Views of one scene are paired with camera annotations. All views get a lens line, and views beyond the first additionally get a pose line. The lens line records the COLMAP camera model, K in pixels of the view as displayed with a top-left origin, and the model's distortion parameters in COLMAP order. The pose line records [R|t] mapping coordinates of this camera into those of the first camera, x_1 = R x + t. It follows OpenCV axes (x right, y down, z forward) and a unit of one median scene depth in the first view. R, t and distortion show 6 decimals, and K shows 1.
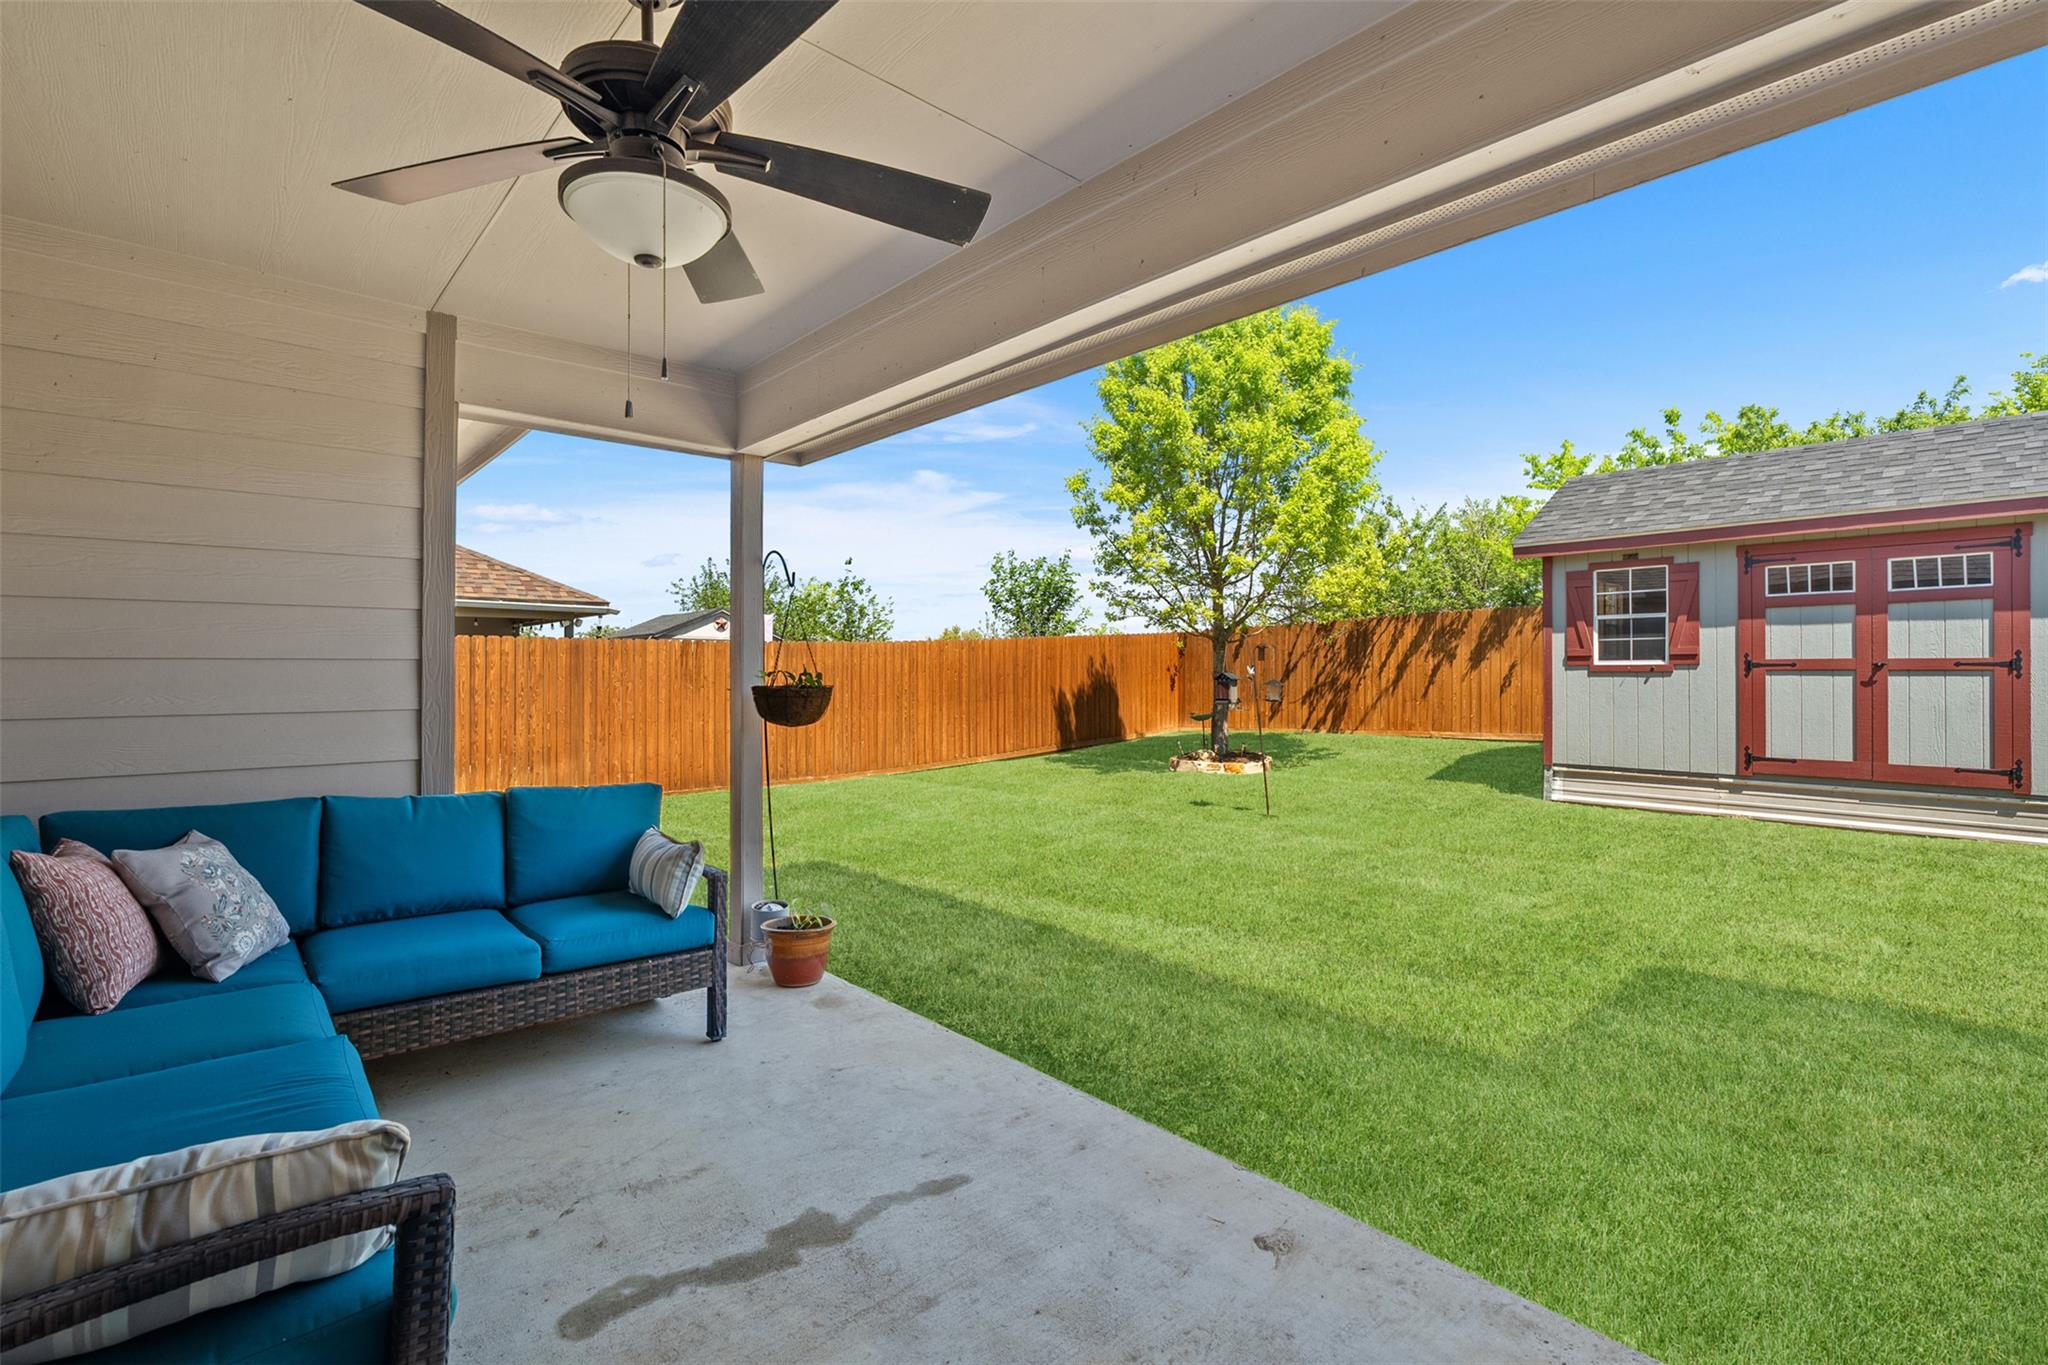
lens RADIAL K [[931.5, 0, 1019.8], [0, 931.5, 677.0], [0, 0, 1]] dist [-0.000763, 0.001049]
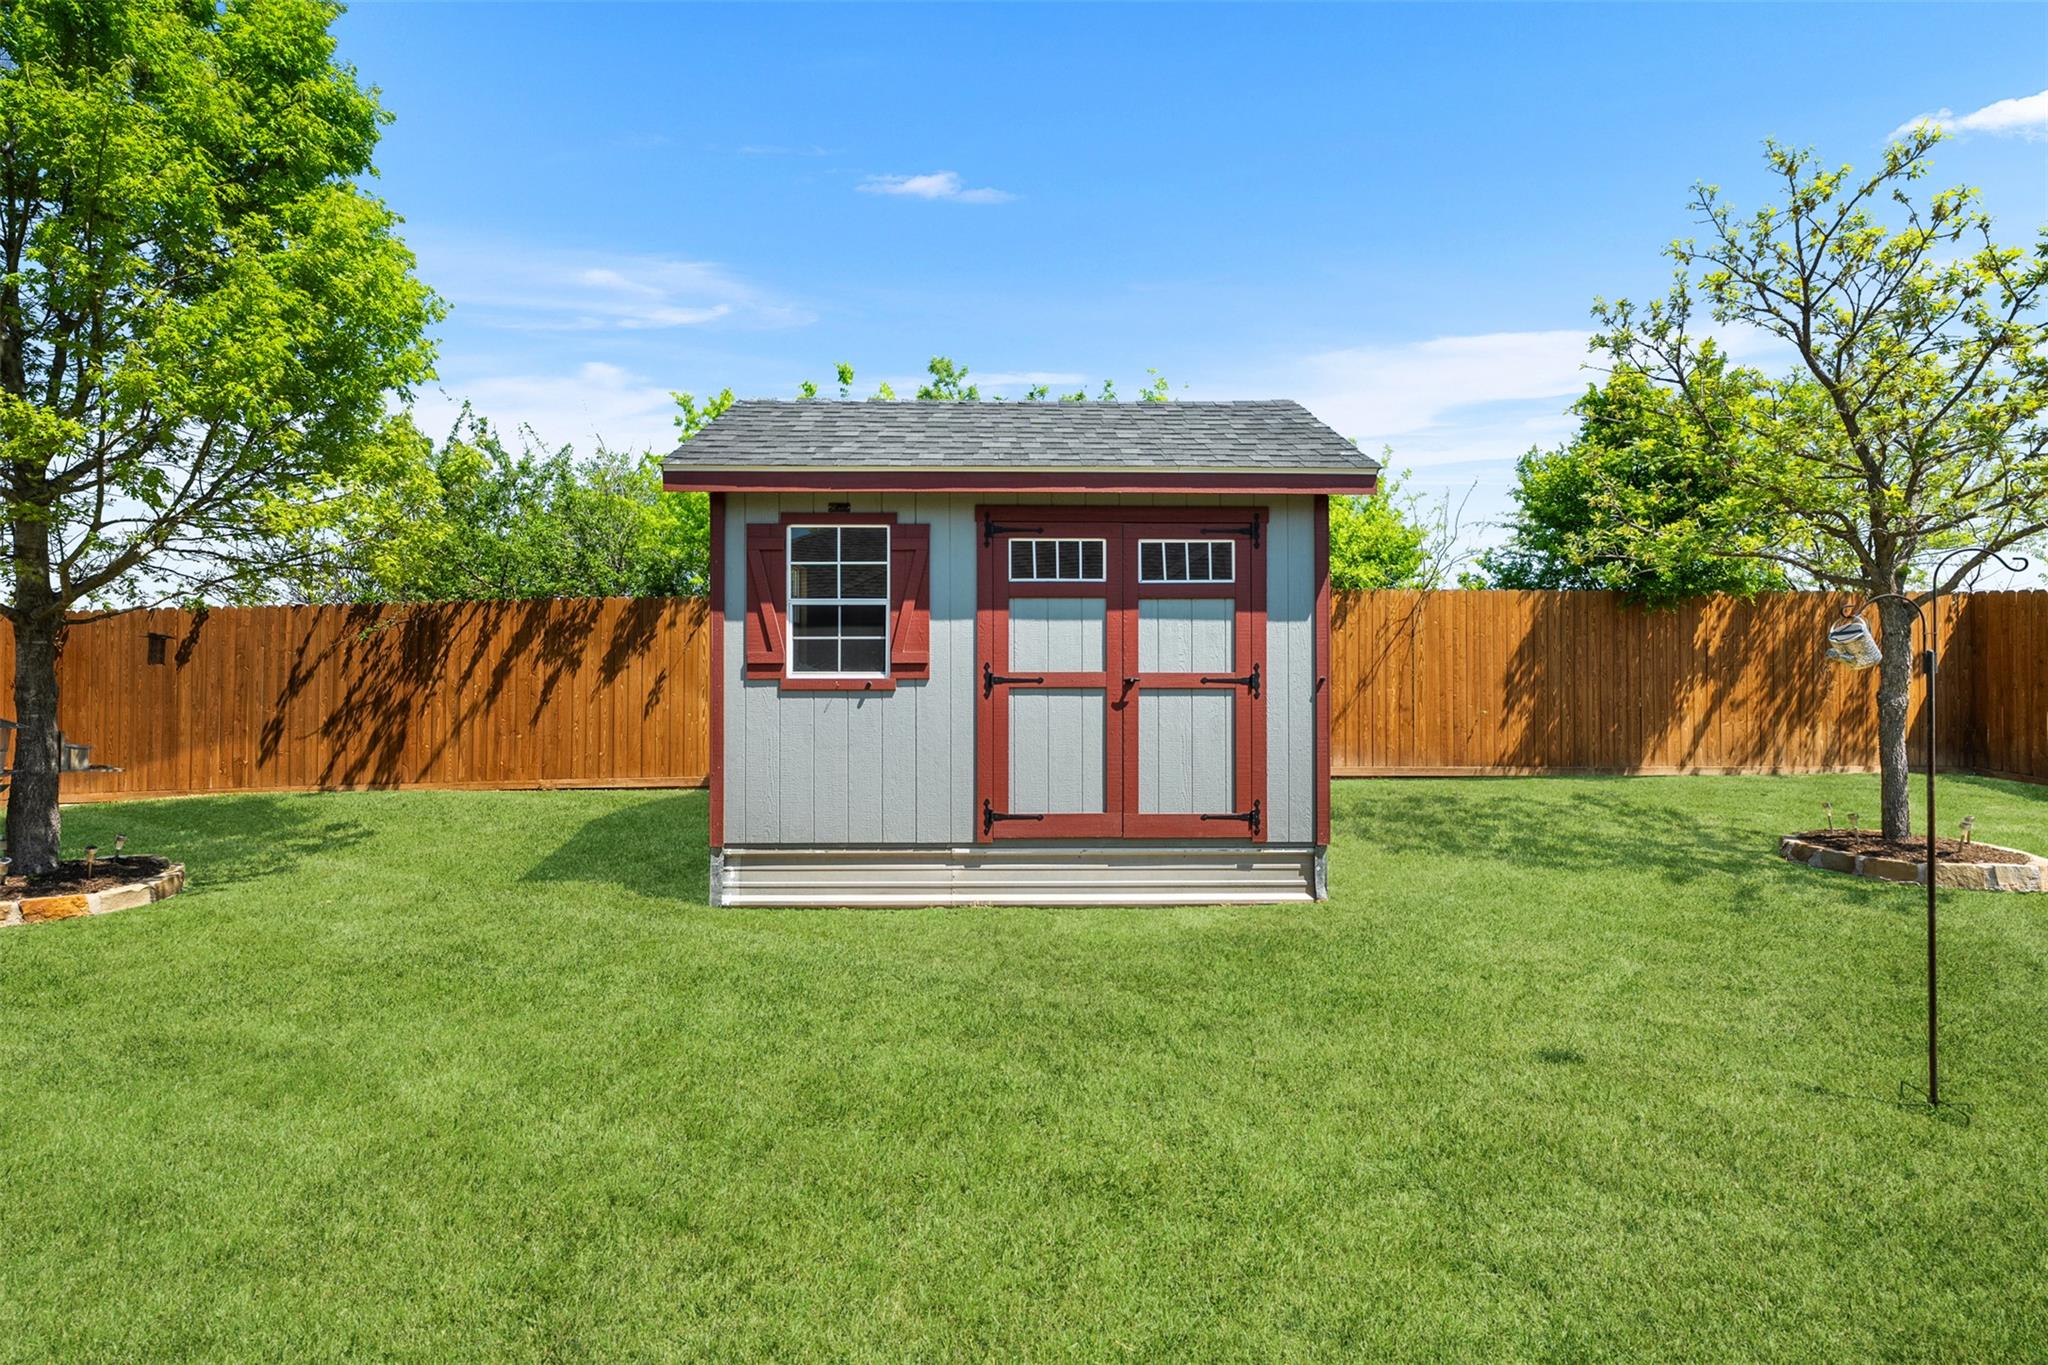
lens RADIAL K [[957.4, 0, 1033.9], [0, 957.4, 663.8], [0, 0, 1]] dist [-0.003557, -0.000291]
pose [[0.650839, 0.019439, 0.758967, 0.244814], [0.002065, 0.999623, -0.027374, -0.004920], [-0.759213, 0.019383, 0.650553, 0.468332]]
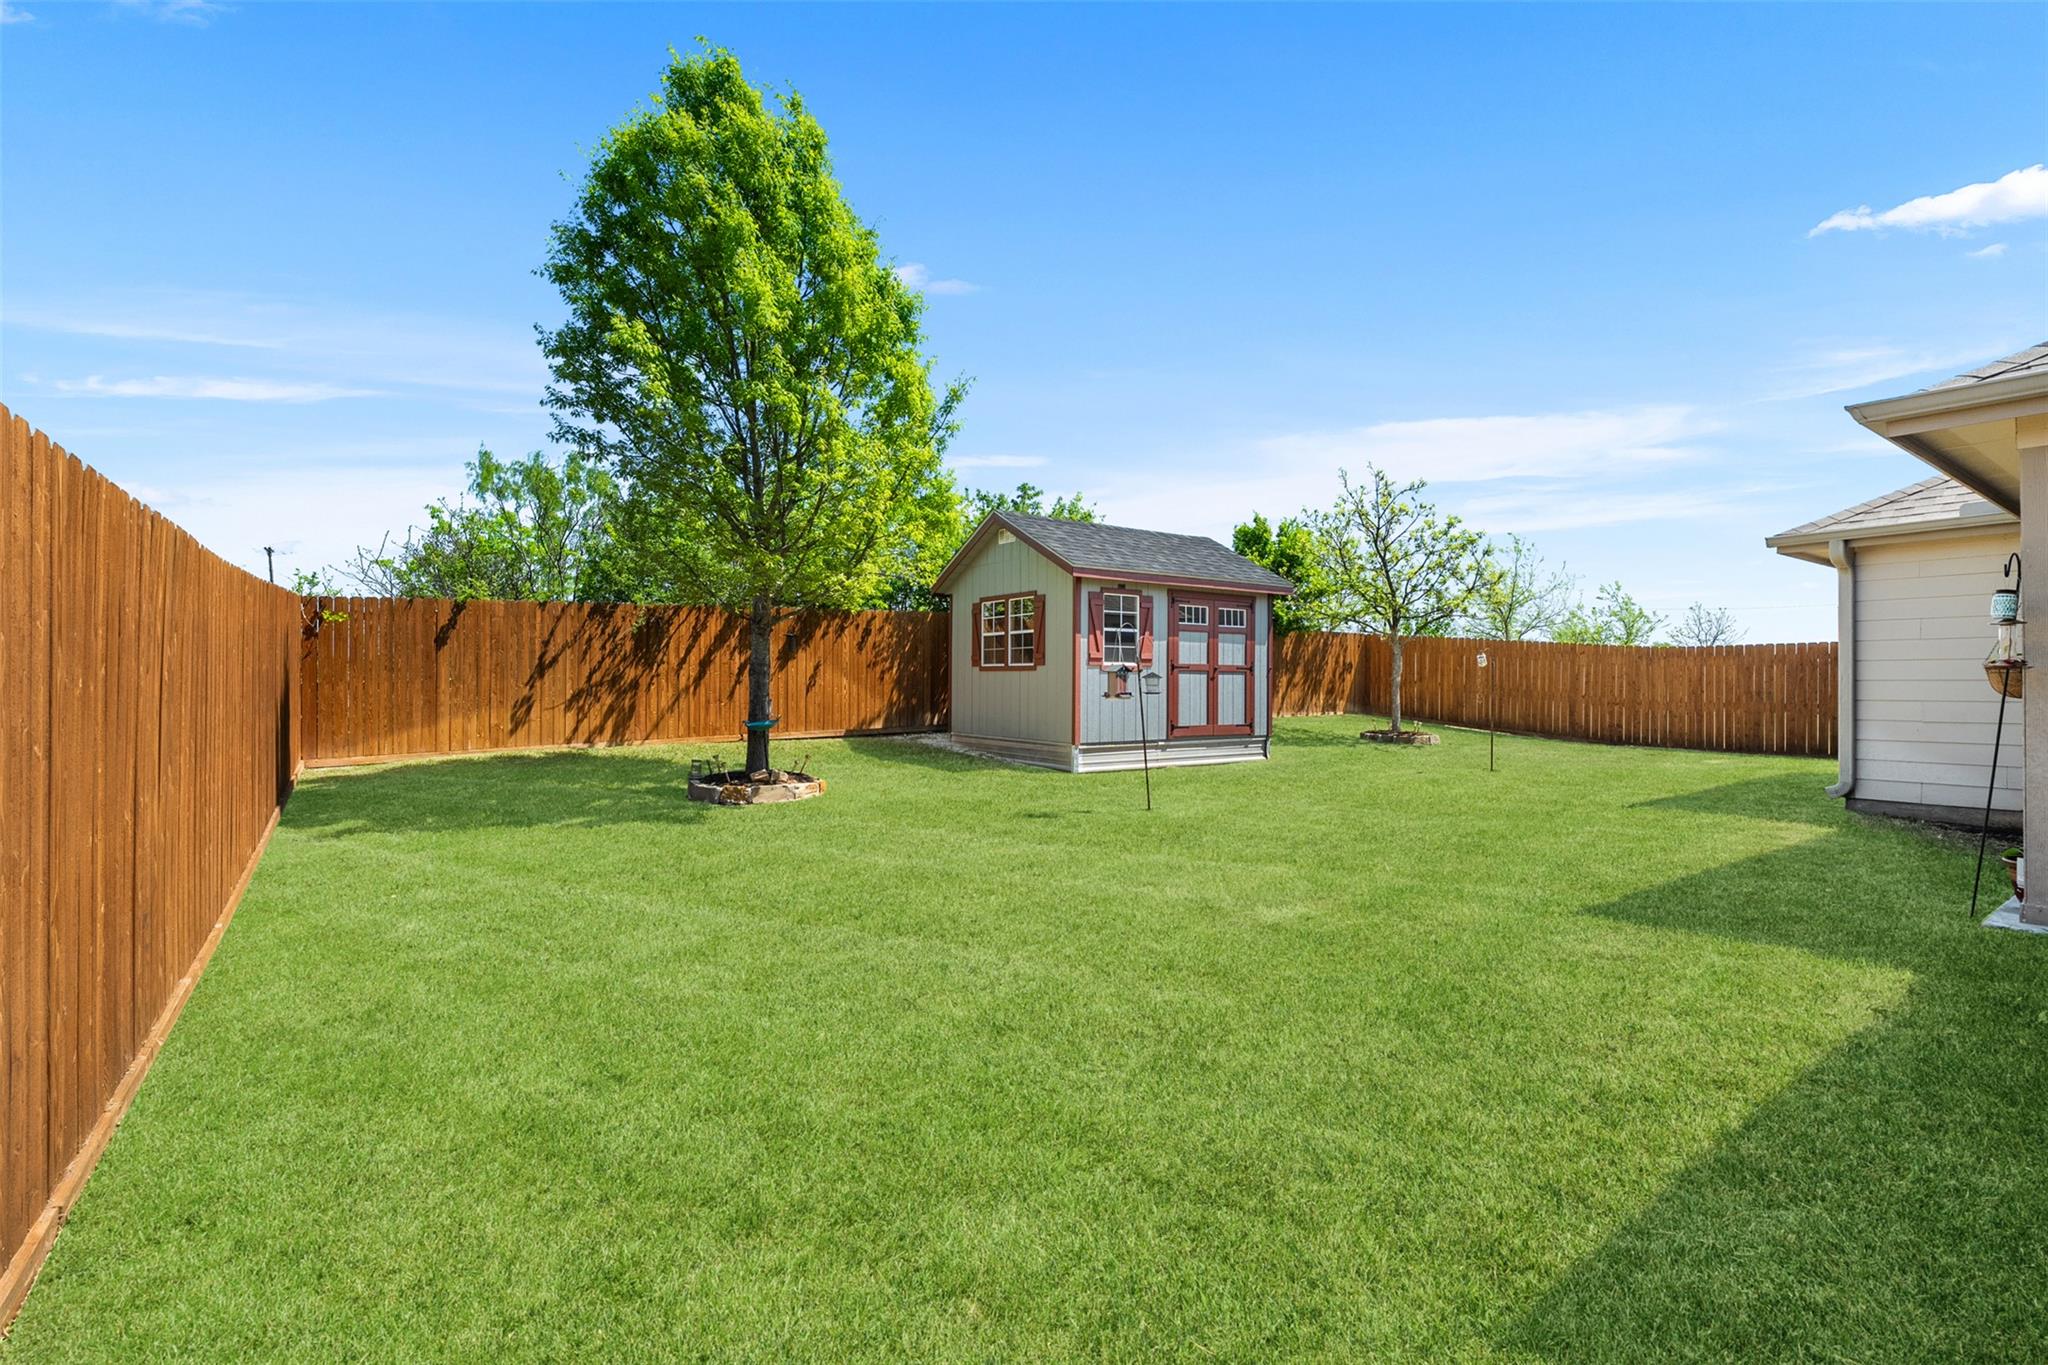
lens RADIAL K [[931.5, 0, 1019.8], [0, 931.5, 677.0], [0, 0, 1]] dist [-0.000763, 0.001049]
pose [[0.112969, 0.010359, 0.993545, -0.704405], [0.000566, 0.999945, -0.010490, 0.017960], [-0.993598, 0.001748, 0.112957, 0.973629]]
